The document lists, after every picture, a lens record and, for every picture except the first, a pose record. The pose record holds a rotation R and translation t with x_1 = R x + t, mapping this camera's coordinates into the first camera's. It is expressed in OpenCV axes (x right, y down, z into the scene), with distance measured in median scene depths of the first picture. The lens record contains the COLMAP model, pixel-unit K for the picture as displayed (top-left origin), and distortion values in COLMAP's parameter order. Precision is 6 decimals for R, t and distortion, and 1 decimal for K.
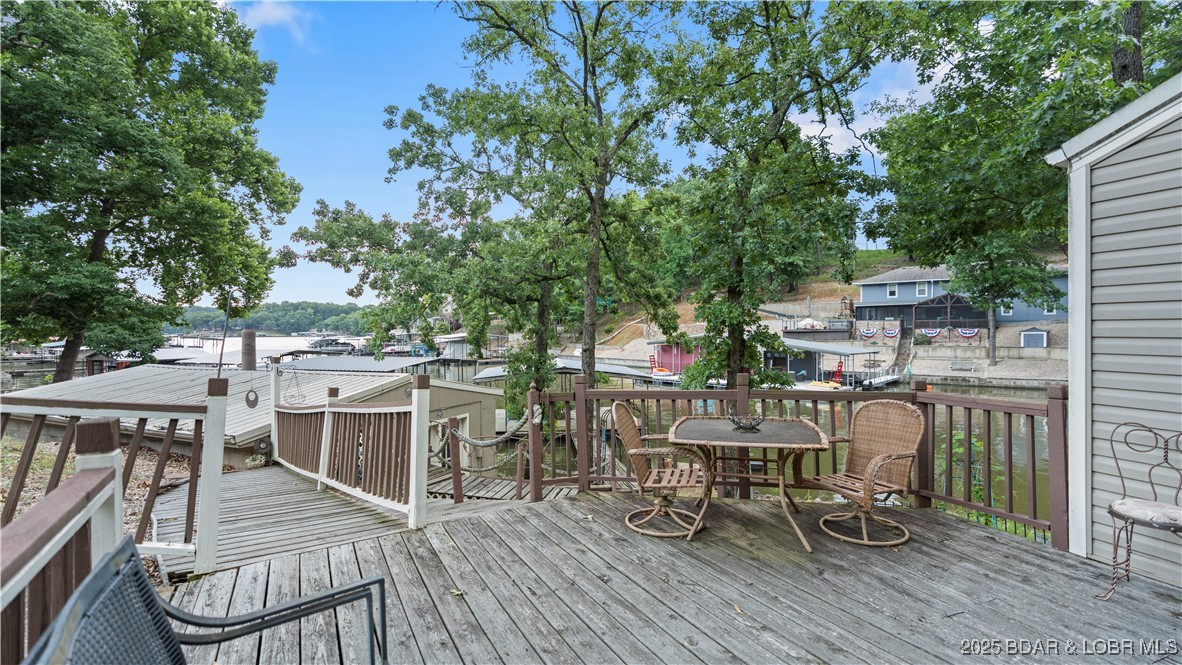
lens RADIAL K [[531.2, 0, 592.7], [0, 531.2, 331.5], [0, 0, 1]] dist [-0.003080, 0.000925]
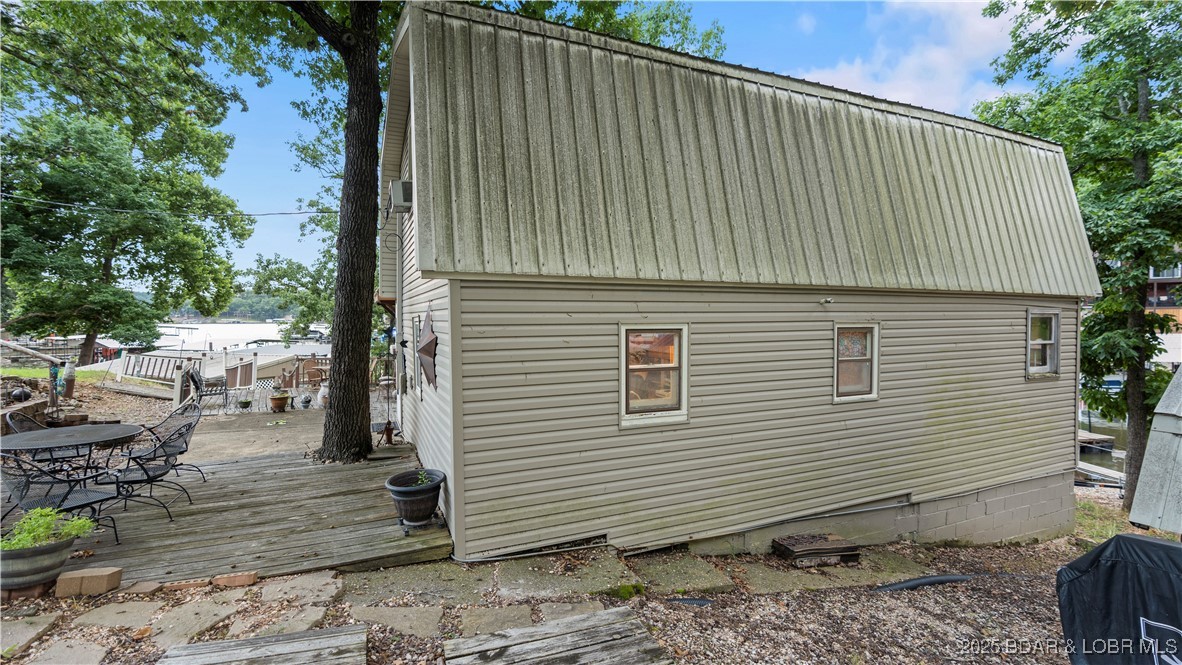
lens RADIAL K [[531.2, 0, 592.7], [0, 531.2, 331.5], [0, 0, 1]] dist [-0.003080, 0.000925]
pose [[0.999433, 0.000201, 0.033655, 0.289202], [-0.001079, 0.999660, 0.026051, -0.025731], [-0.033638, -0.026073, 0.999094, -0.427168]]
